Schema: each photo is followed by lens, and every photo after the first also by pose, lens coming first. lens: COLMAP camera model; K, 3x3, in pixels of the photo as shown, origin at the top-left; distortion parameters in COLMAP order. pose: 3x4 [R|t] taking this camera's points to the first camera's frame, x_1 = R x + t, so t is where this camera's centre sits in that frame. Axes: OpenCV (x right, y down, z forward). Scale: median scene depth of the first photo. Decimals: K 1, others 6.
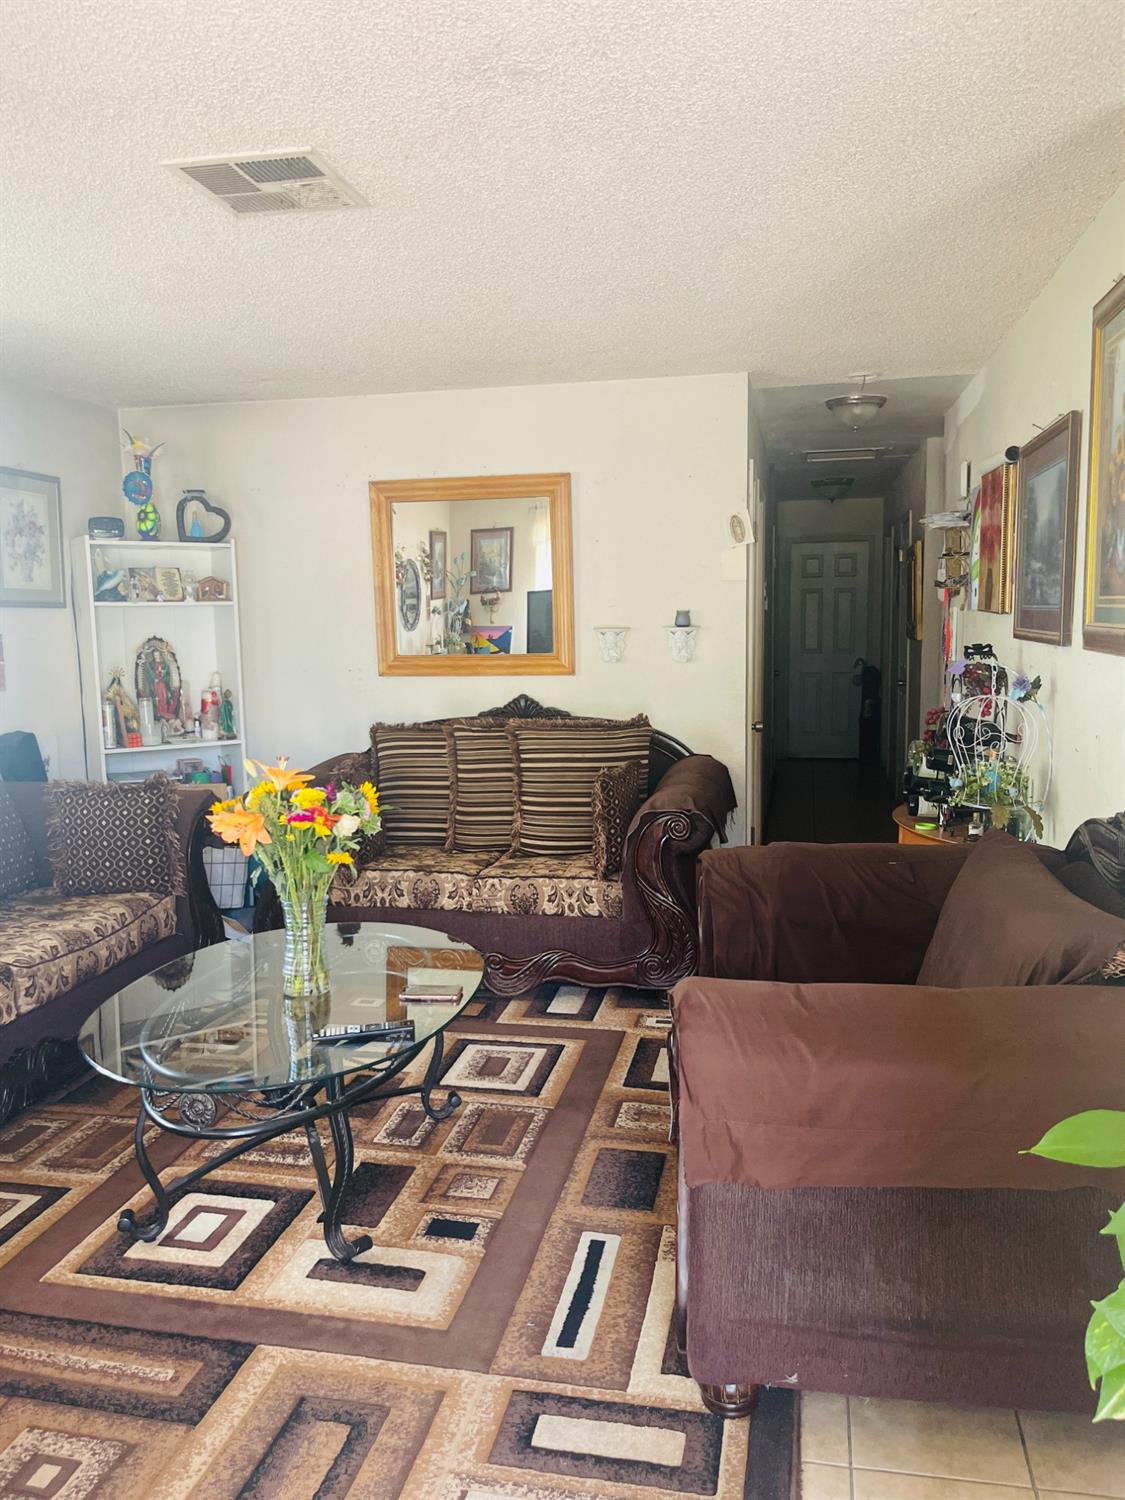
lens RADIAL K [[1148.6, 0, 561.1], [0, 1148.6, 751.5], [0, 0, 1]] dist [0.071820, -0.094329]
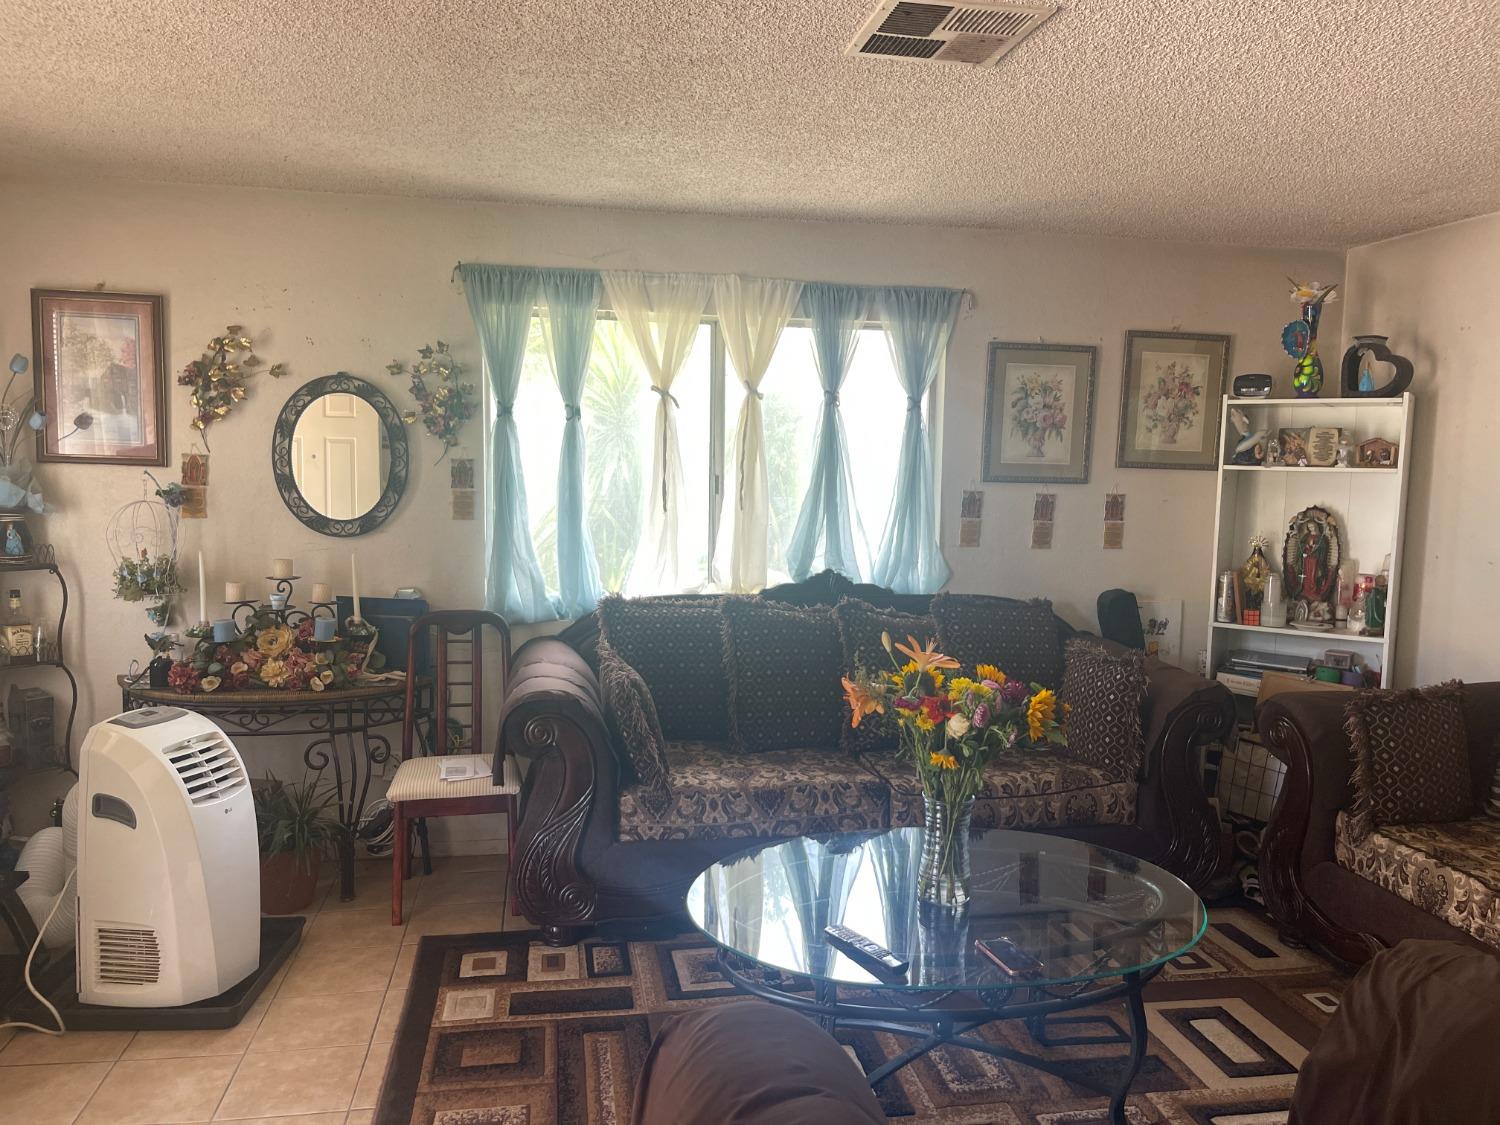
lens RADIAL K [[1148.6, 0, 747.3], [0, 1148.6, 560.8], [0, 0, 1]] dist [0.071820, -0.094329]
pose [[0.360554, 0.105379, -0.926767, 0.334890], [-0.138863, 0.988589, 0.058385, -0.053492], [0.922344, 0.107643, 0.371073, 0.302989]]
